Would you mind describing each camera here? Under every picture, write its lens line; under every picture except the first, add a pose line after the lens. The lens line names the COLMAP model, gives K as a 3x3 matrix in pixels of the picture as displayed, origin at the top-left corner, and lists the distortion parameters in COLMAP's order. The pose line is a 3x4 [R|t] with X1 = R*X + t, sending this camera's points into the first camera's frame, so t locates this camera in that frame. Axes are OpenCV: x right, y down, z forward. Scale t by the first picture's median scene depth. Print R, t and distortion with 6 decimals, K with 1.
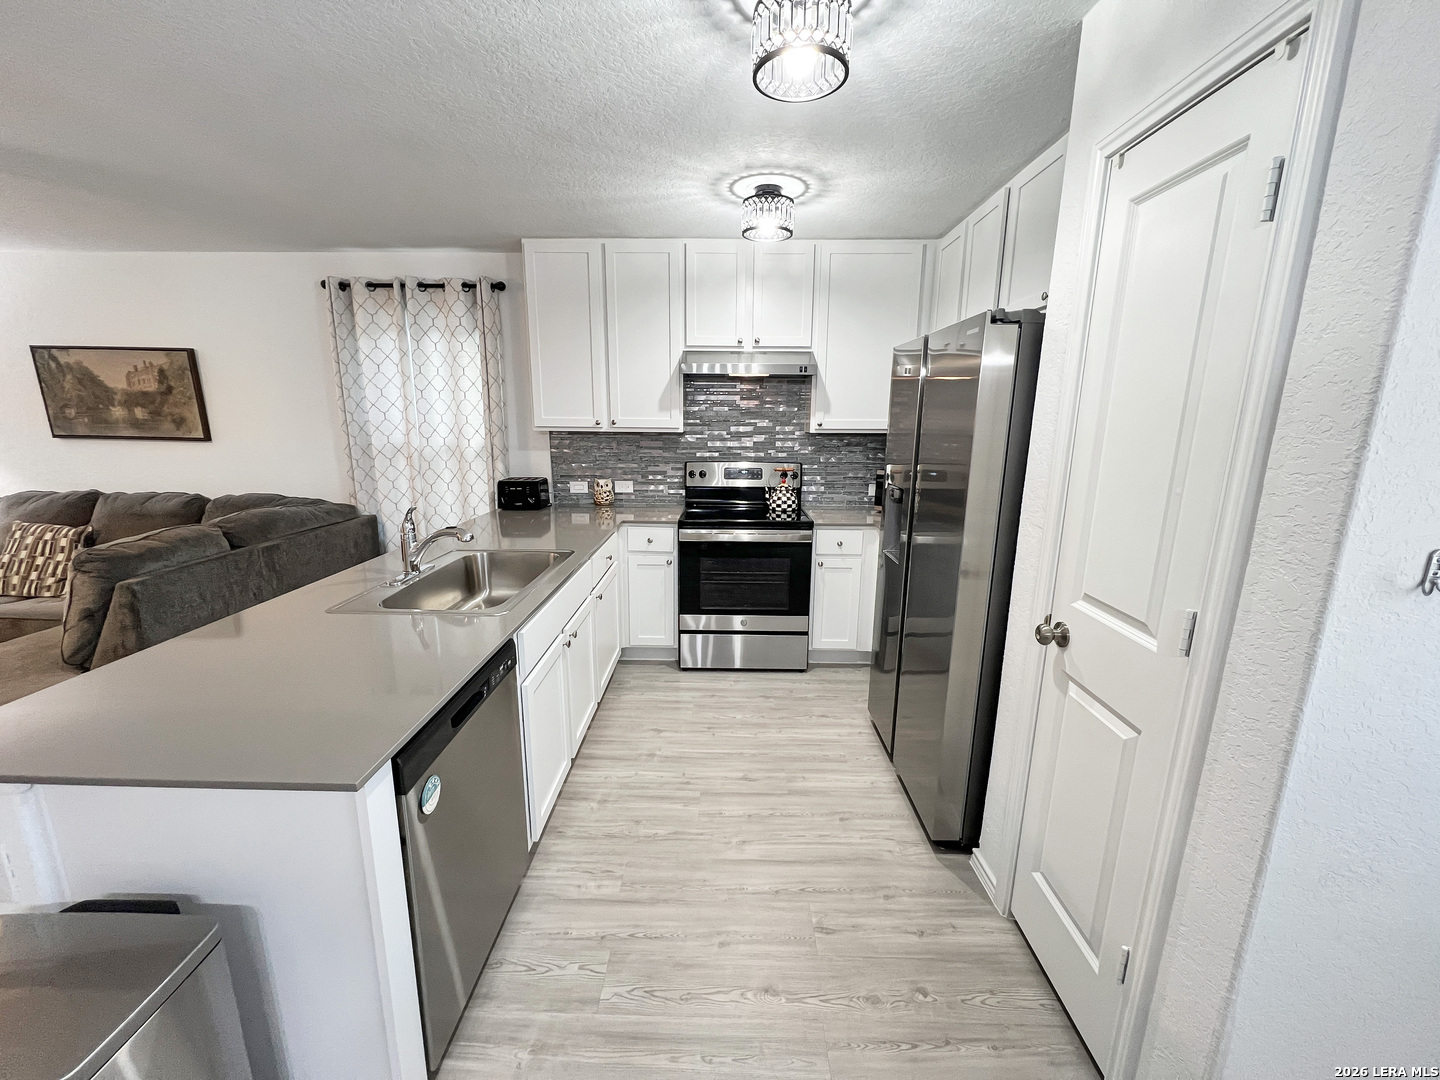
lens RADIAL K [[573.1, 0, 720.9], [0, 573.1, 539.2], [0, 0, 1]] dist [-0.001599, -0.000112]
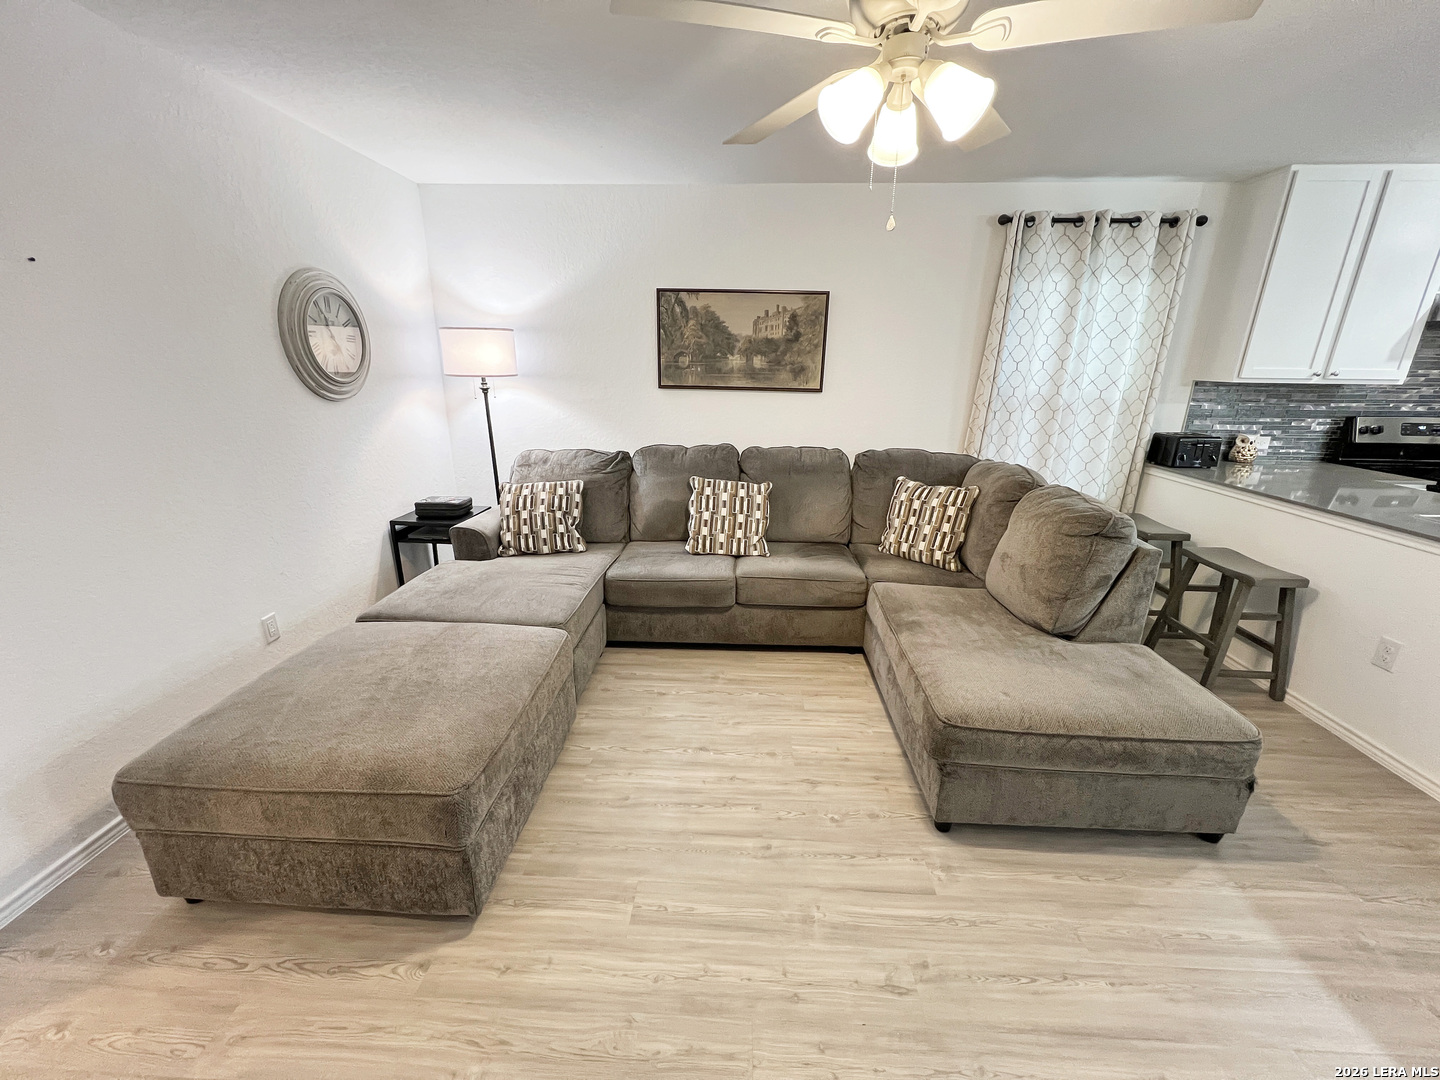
lens RADIAL K [[577.4, 0, 718.4], [0, 577.4, 538.5], [0, 0, 1]] dist [0.001060, -0.000102]
pose [[0.999625, 0.009465, -0.025704, -1.081252], [-0.007237, 0.996318, 0.085428, -0.010468], [0.026418, -0.085210, 0.996013, 0.020412]]
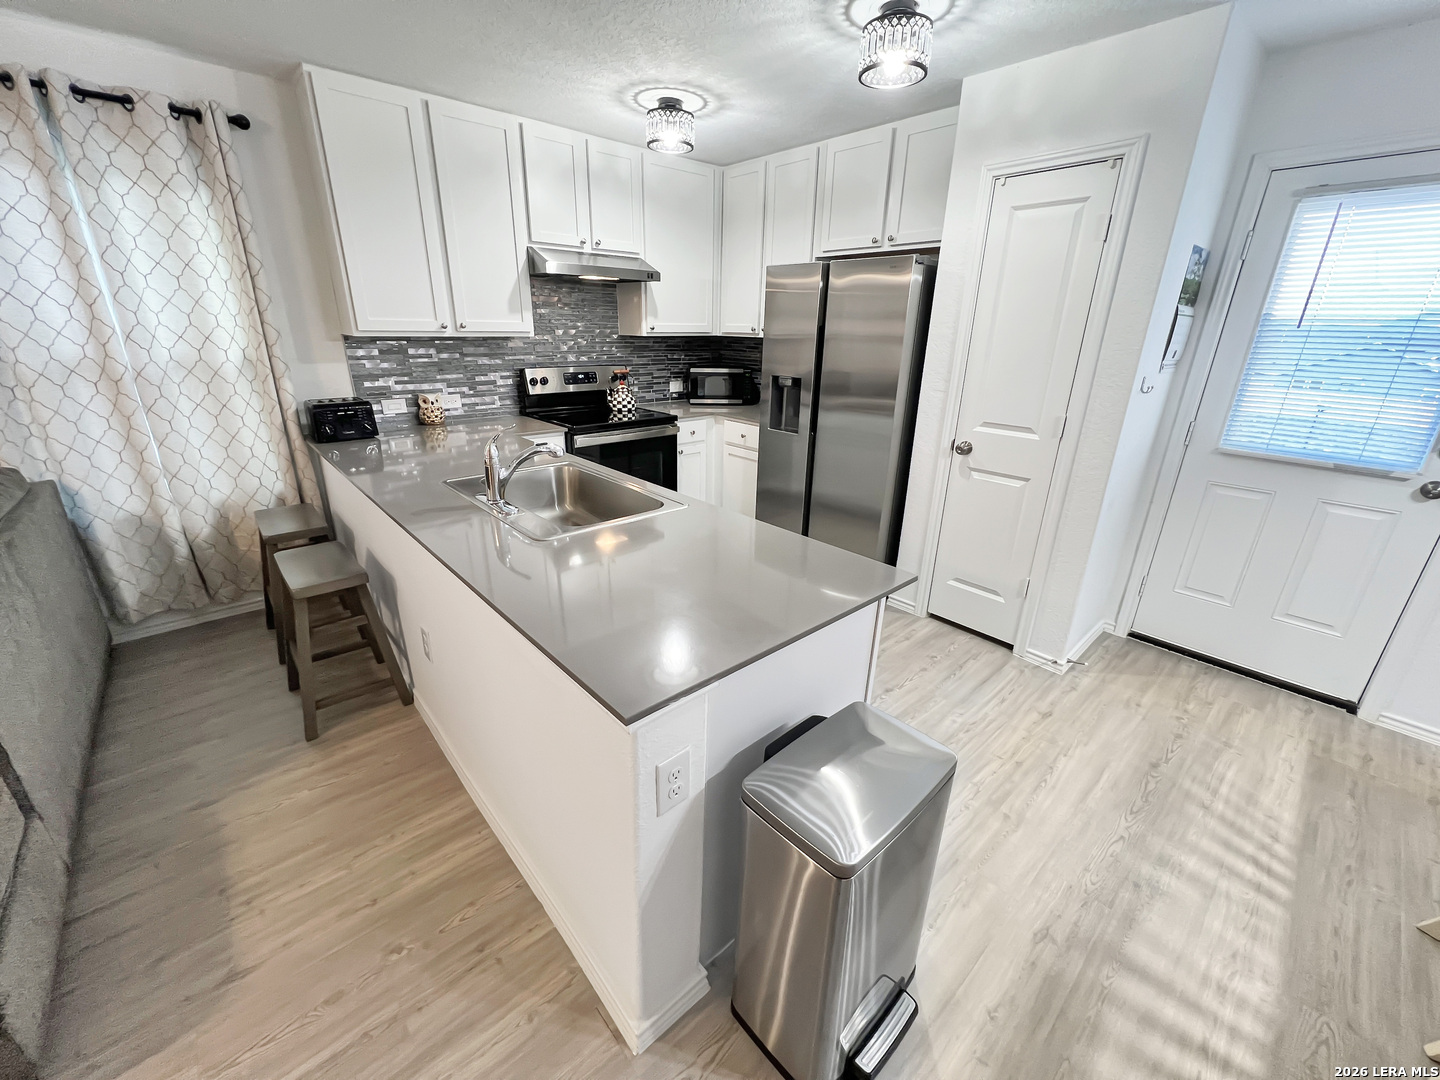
lens RADIAL K [[577.1, 0, 719.0], [0, 577.1, 539.4], [0, 0, 1]] dist [-0.001619, 0.000560]
pose [[0.733895, -0.233371, 0.637916, -0.505871], [0.131281, 0.970153, 0.203881, -0.012727], [-0.666456, -0.065881, 0.742627, 0.051307]]
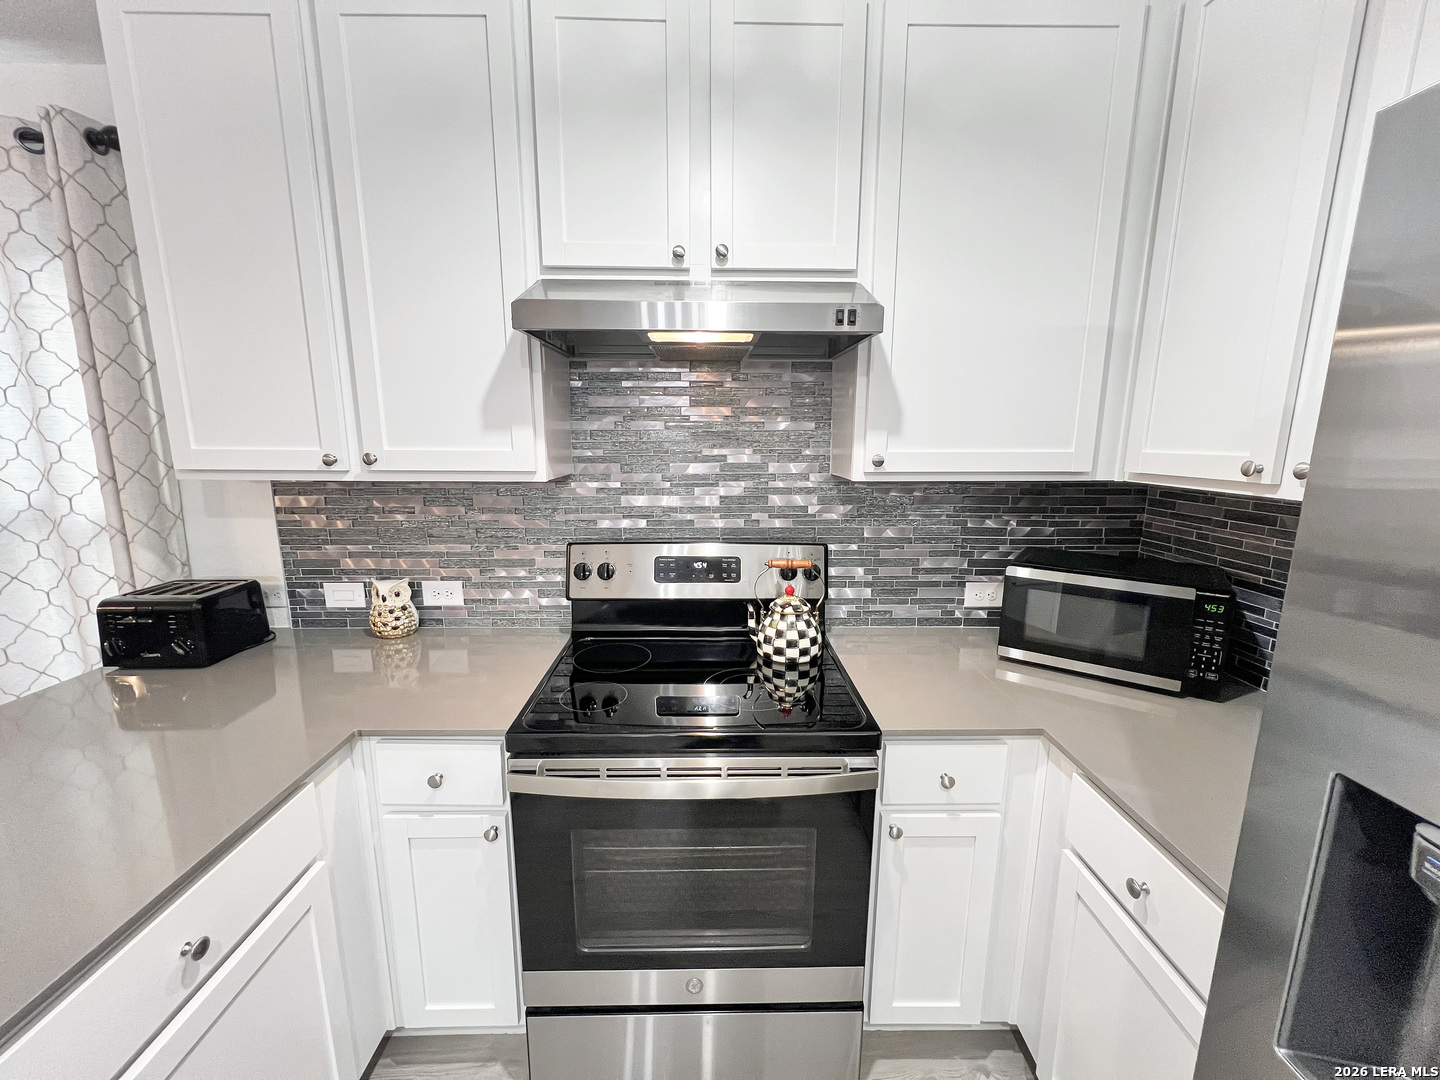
lens RADIAL K [[573.6, 0, 718.1], [0, 573.6, 539.6], [0, 0, 1]] dist [0.000458, -0.000573]
pose [[0.999607, -0.008936, 0.026587, 0.043863], [0.009770, 0.999459, -0.031402, -0.123933], [-0.026292, 0.031650, 0.999153, 0.554998]]
